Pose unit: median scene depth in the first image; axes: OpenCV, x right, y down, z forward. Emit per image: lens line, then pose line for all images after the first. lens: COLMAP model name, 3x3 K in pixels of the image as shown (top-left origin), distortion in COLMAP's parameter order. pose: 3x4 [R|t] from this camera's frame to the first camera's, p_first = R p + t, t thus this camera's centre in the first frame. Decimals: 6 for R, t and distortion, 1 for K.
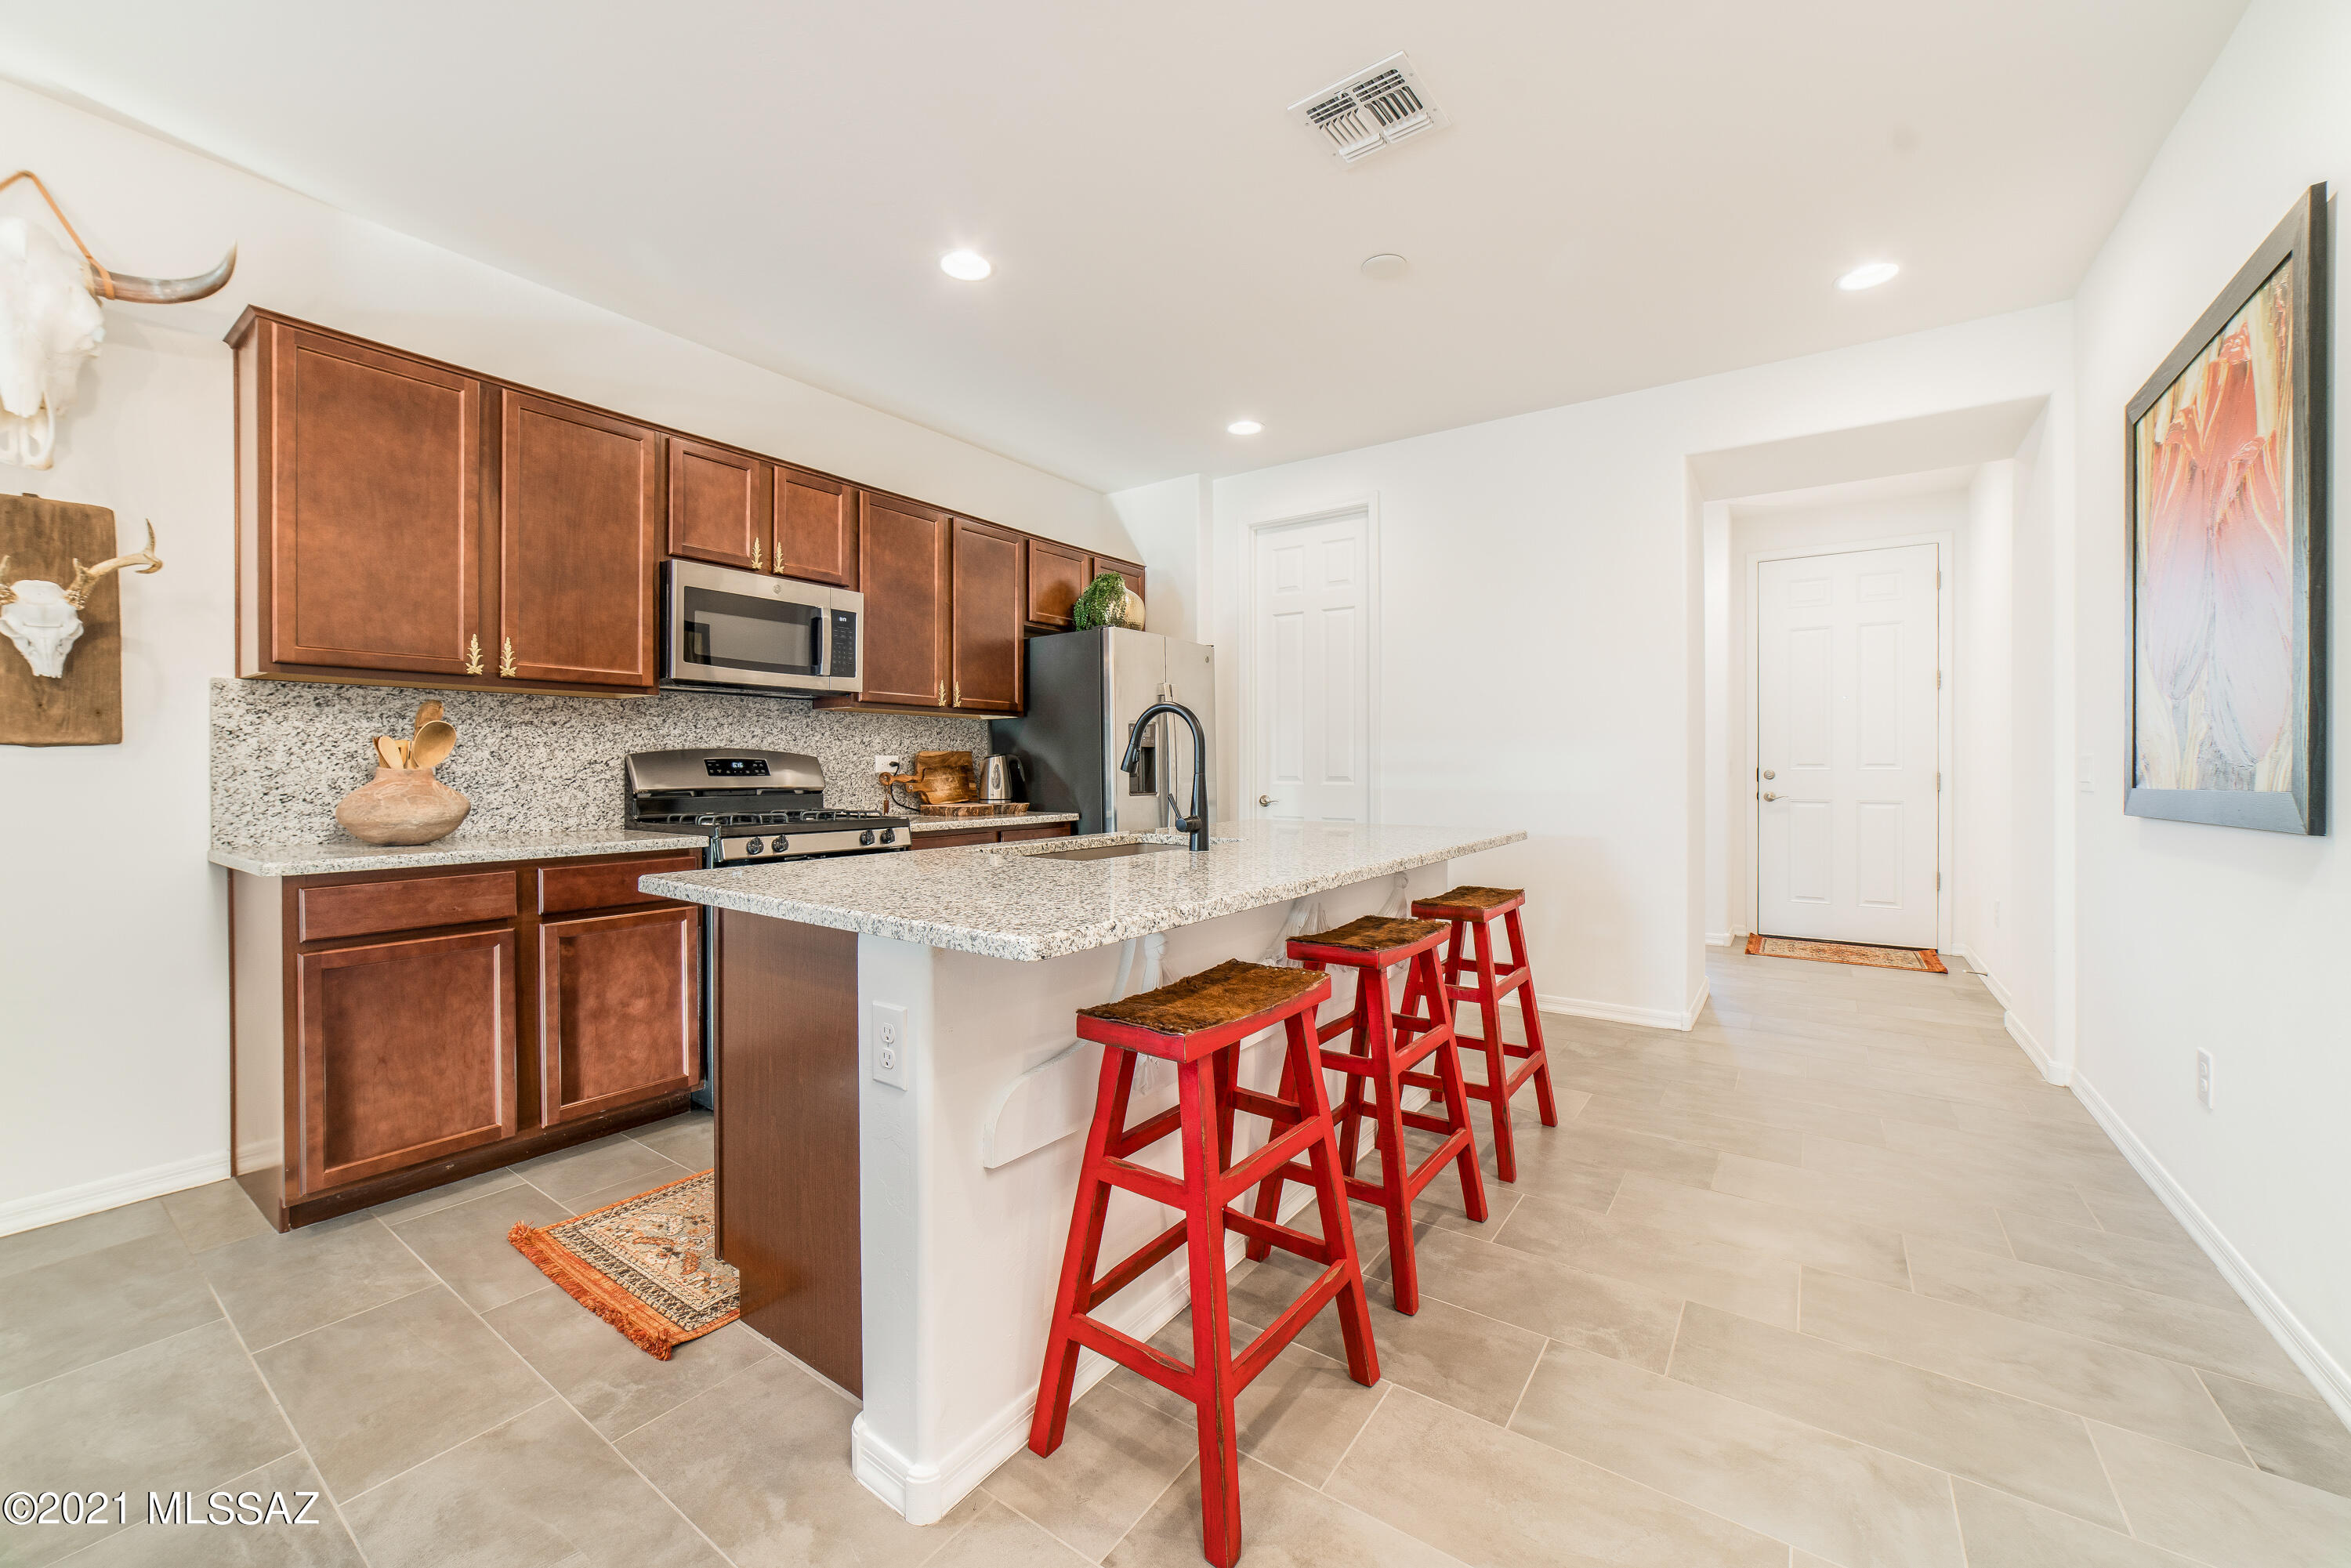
lens RADIAL K [[918.5, 0, 1174.9], [0, 918.5, 771.4], [0, 0, 1]] dist [-0.025804, 0.009062]
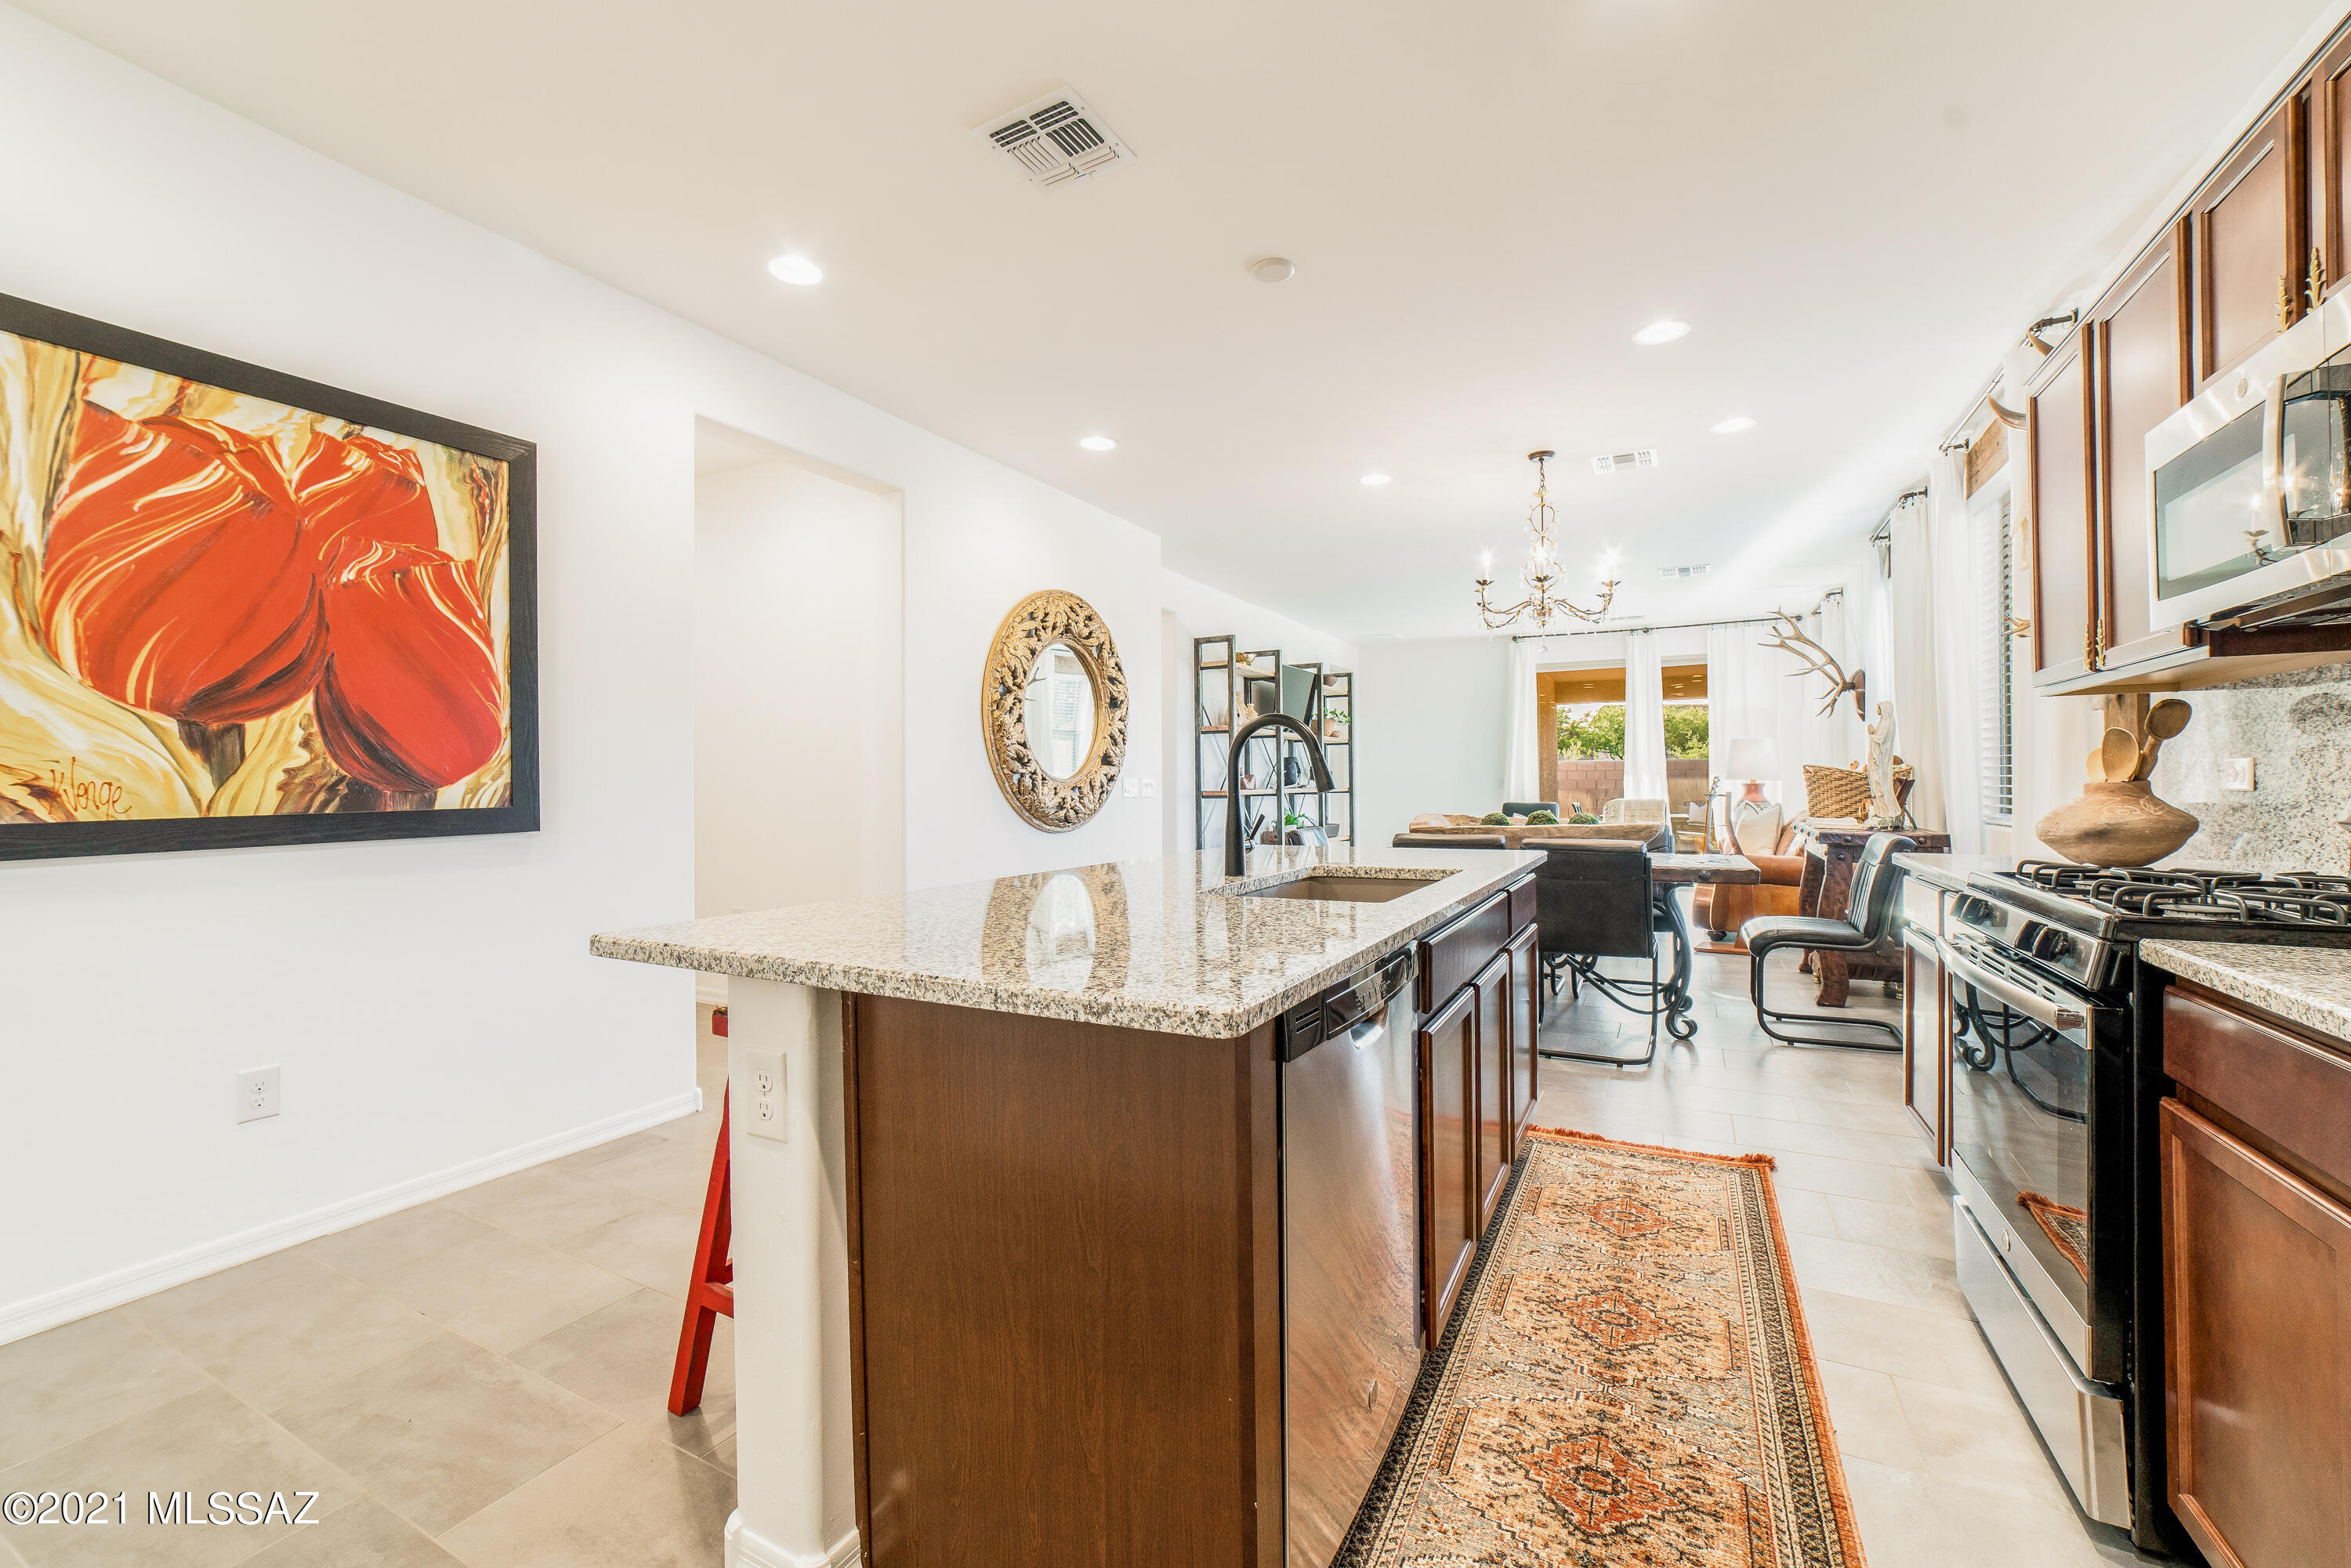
lens RADIAL K [[954.3, 0, 1167.2], [0, 954.3, 779.3], [0, 0, 1]] dist [-0.027353, 0.010394]
pose [[-0.993323, 0.006142, -0.115199, 0.179744], [0.006052, 0.999981, 0.001124, -0.012332], [0.115204, 0.000419, -0.993342, 1.712352]]
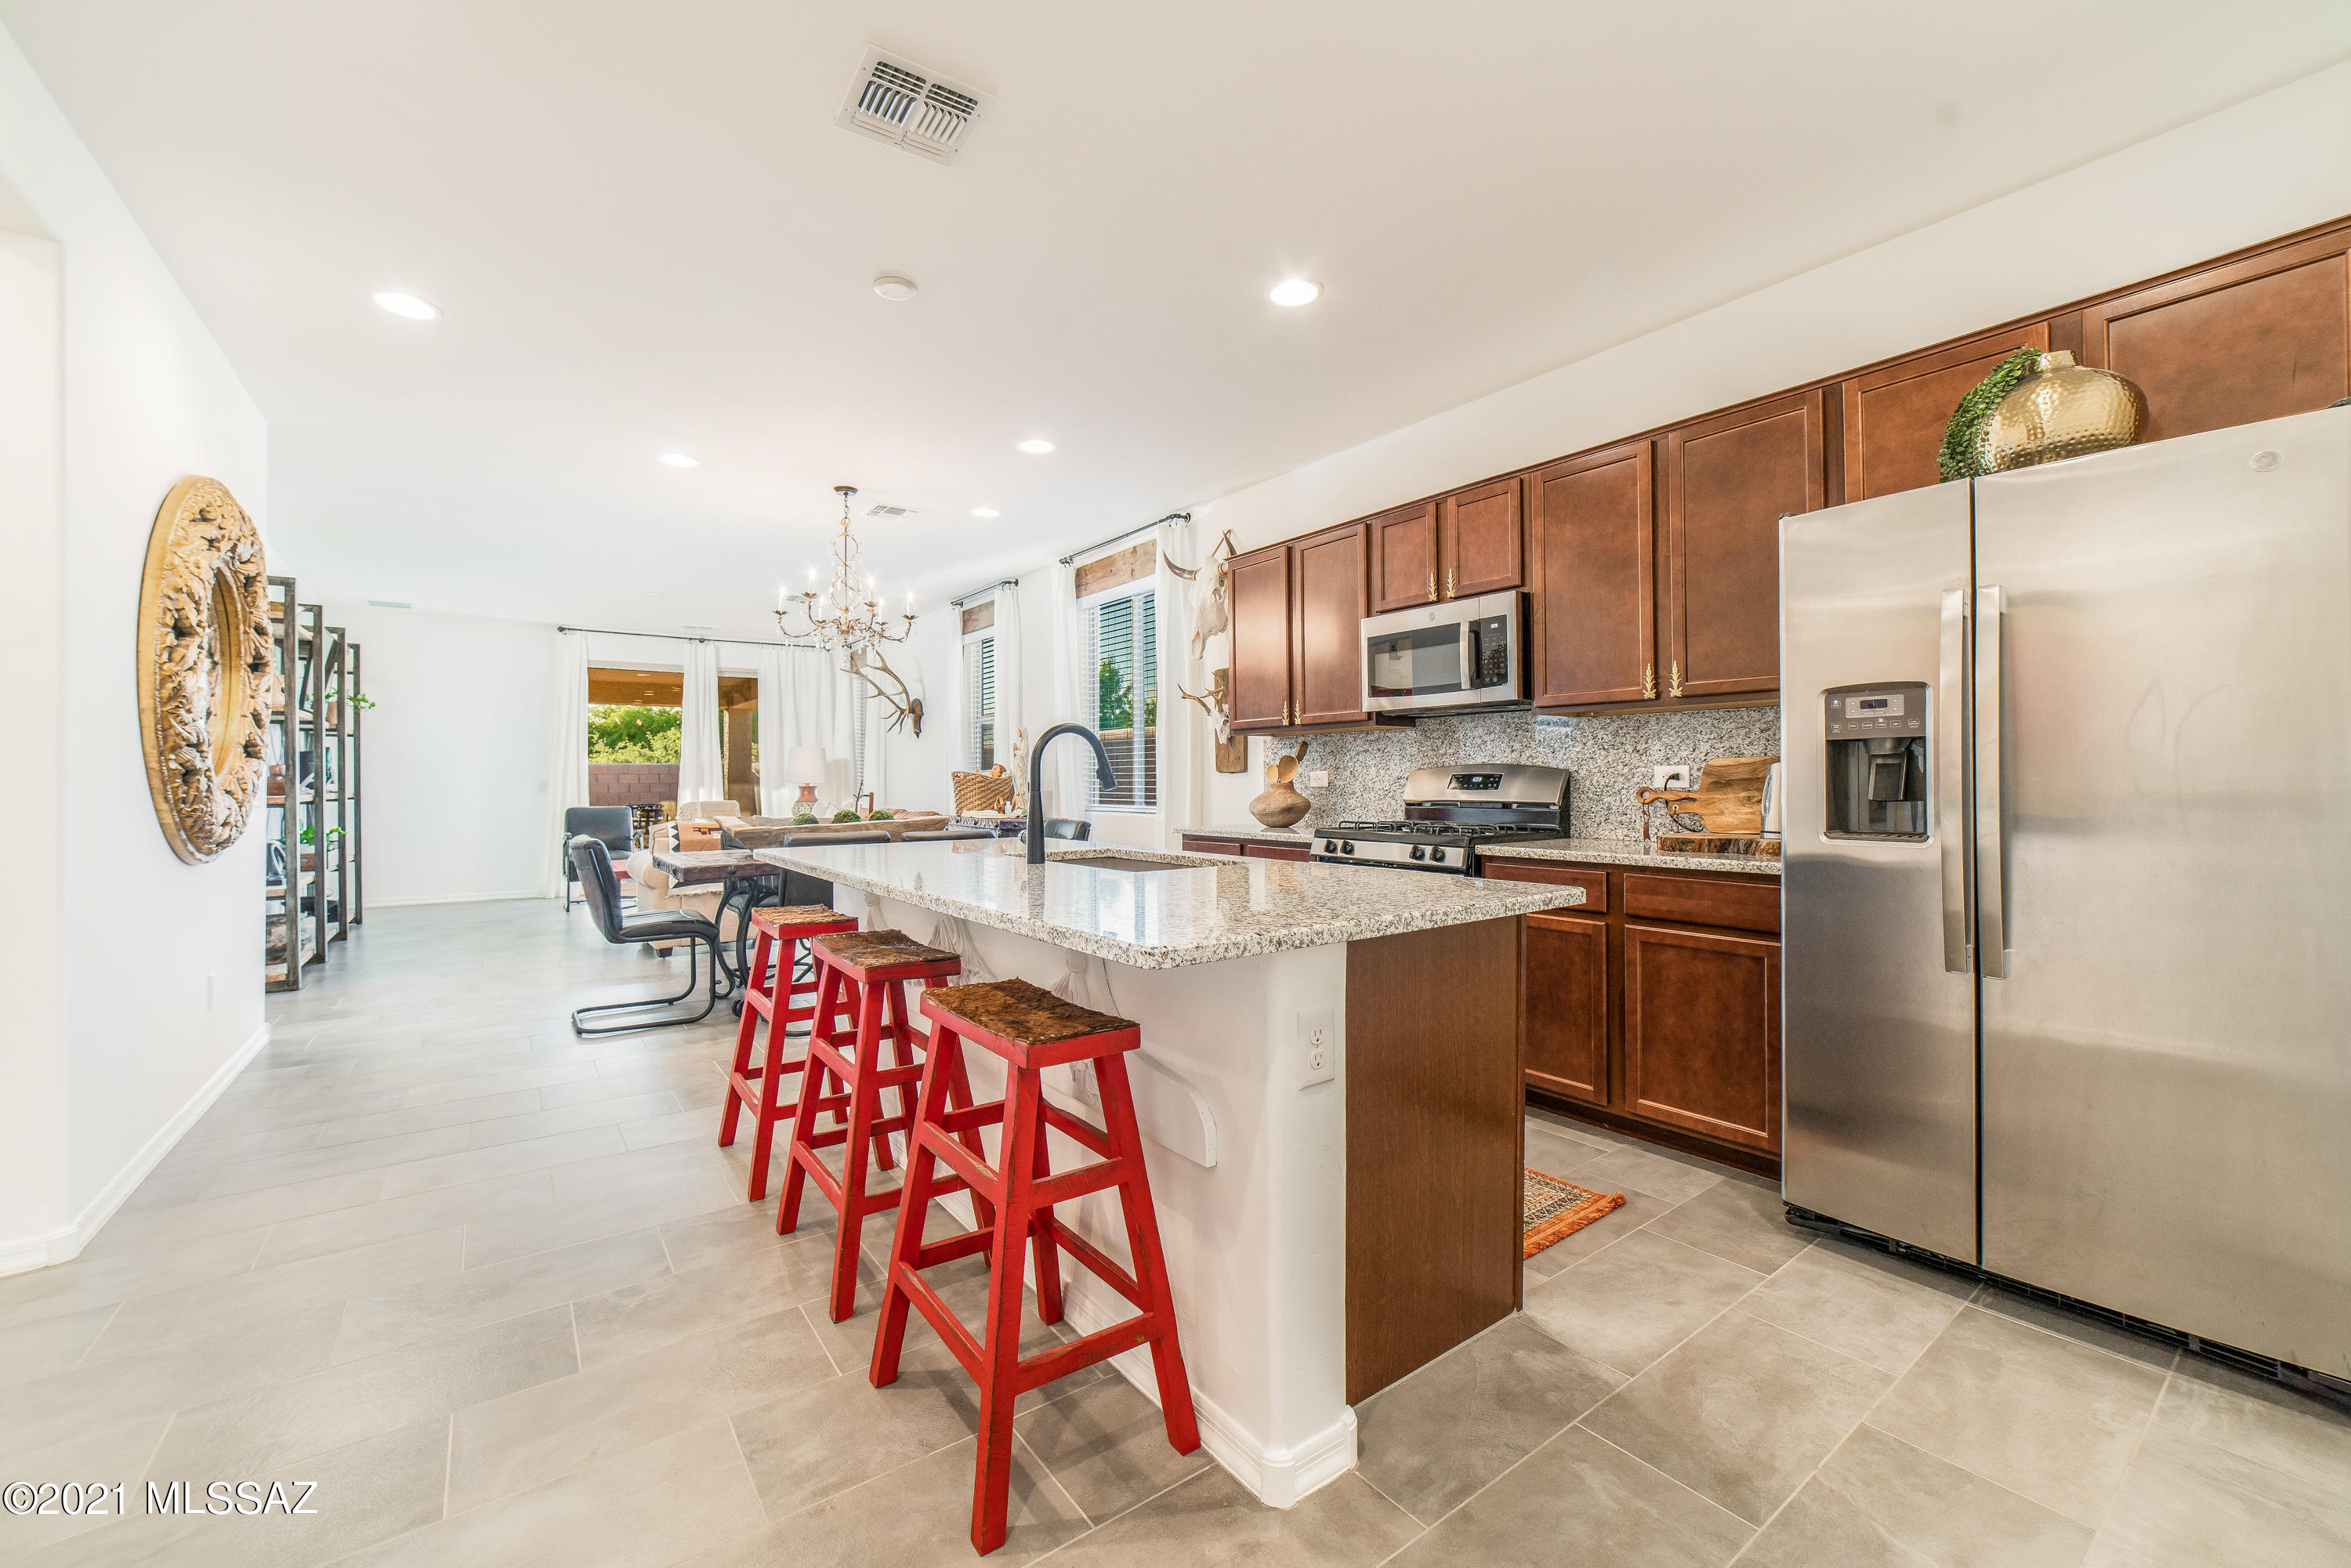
lens RADIAL K [[944.1, 0, 1164.5], [0, 944.1, 776.2], [0, 0, 1]] dist [-0.029381, 0.000269]
pose [[-0.325461, -0.002948, -0.945551, 0.878348], [0.000938, 0.999994, -0.003441, -0.009438], [0.945555, -0.002006, -0.325456, 1.303719]]
